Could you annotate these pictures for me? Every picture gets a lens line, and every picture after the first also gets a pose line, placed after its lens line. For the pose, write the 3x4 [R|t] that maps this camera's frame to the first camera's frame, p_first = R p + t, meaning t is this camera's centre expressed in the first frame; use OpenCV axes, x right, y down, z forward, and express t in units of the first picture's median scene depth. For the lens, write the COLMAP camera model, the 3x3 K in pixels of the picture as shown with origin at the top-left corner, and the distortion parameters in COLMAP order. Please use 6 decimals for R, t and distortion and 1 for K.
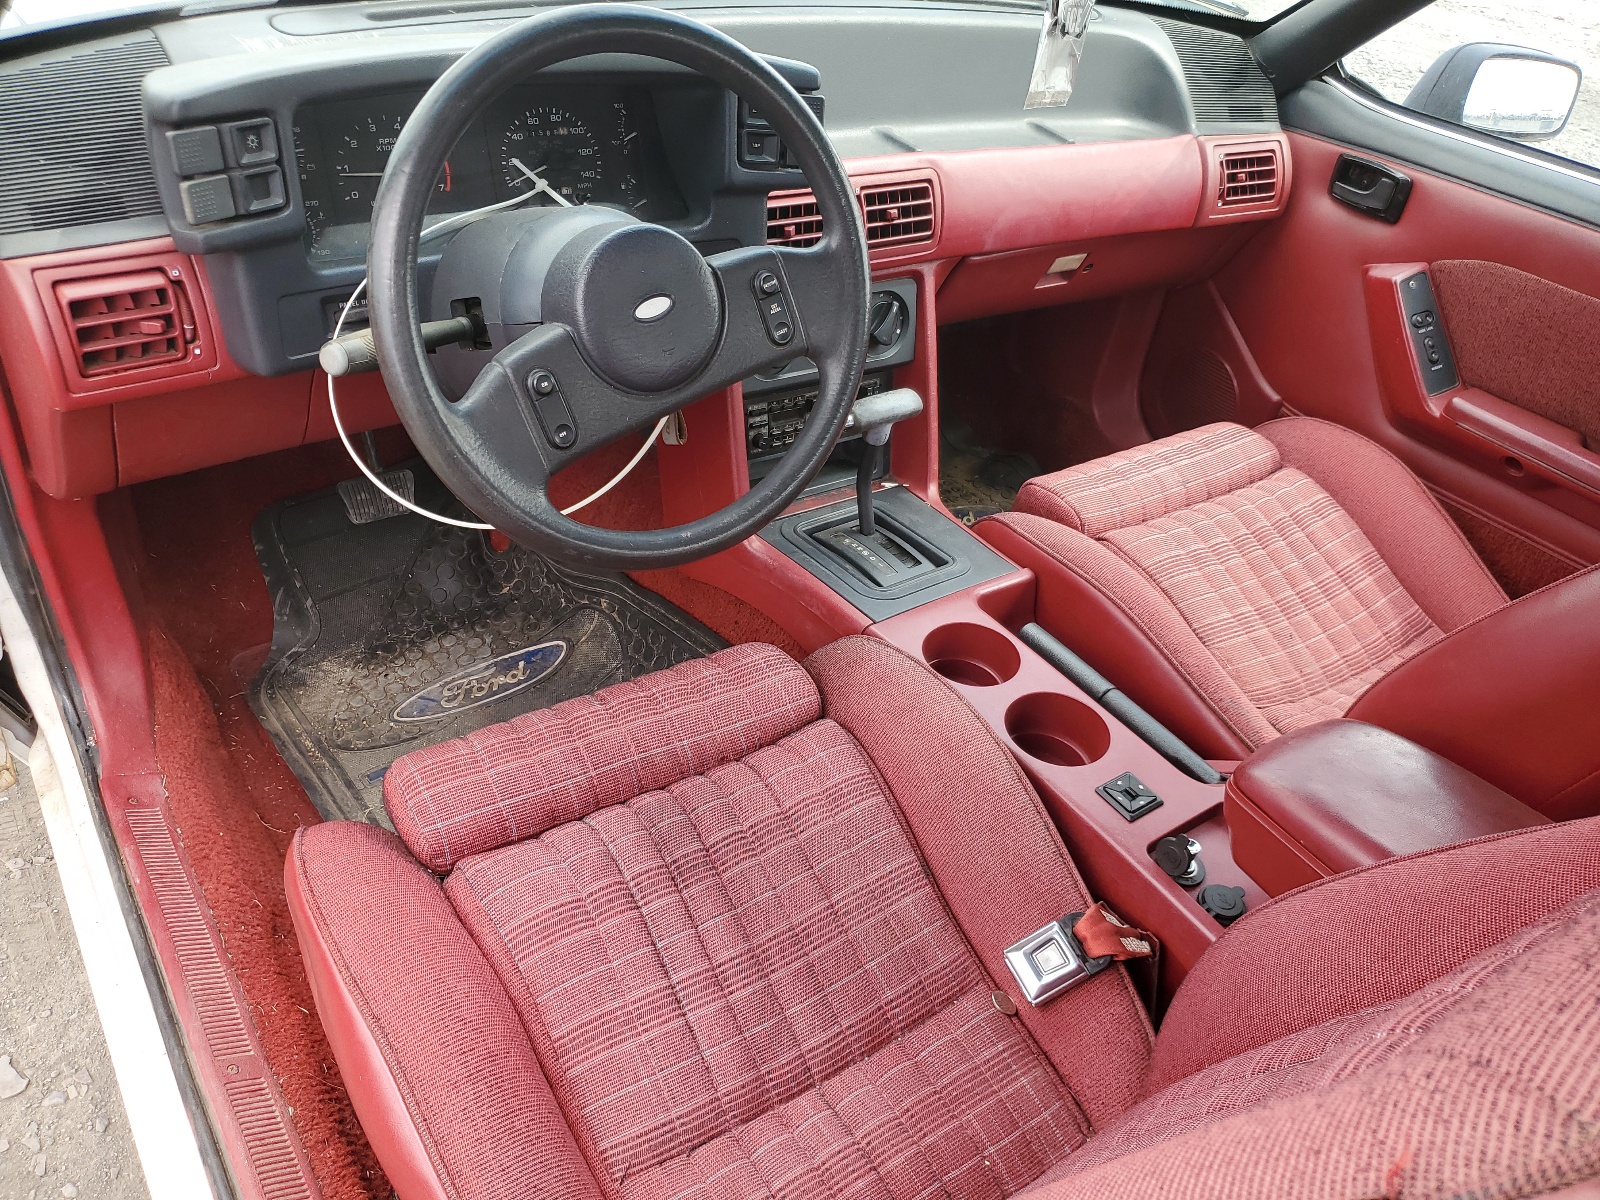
lens RADIAL K [[1181.0, 0, 800.0], [0, 1181.0, 600.0], [0, 0, 1]] dist [-0.006616, -0.004586]
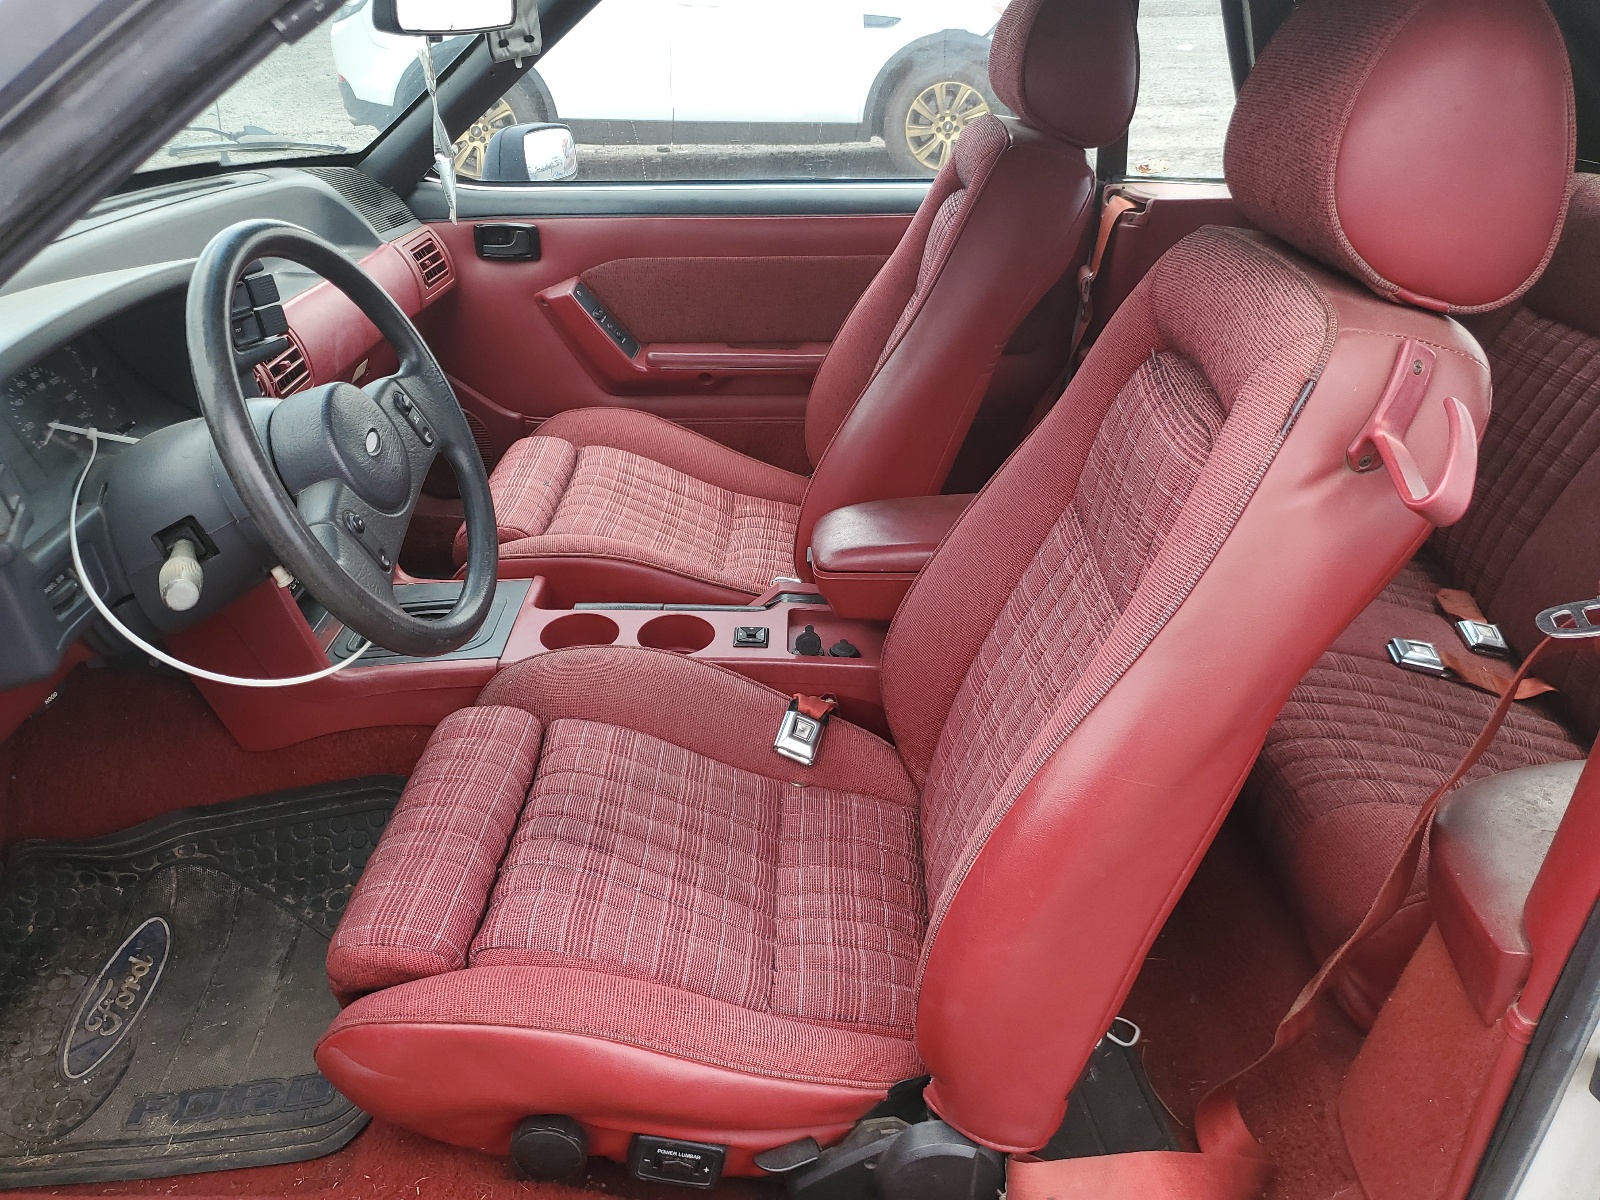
lens RADIAL K [[1181.0, 0, 800.0], [0, 1181.0, 600.0], [0, 0, 1]] dist [-0.006616, -0.004586]
pose [[0.572733, -0.481061, 0.663745, -0.438877], [0.536868, 0.832009, 0.139760, -0.028076], [-0.619475, 0.276299, 0.734785, -0.069231]]
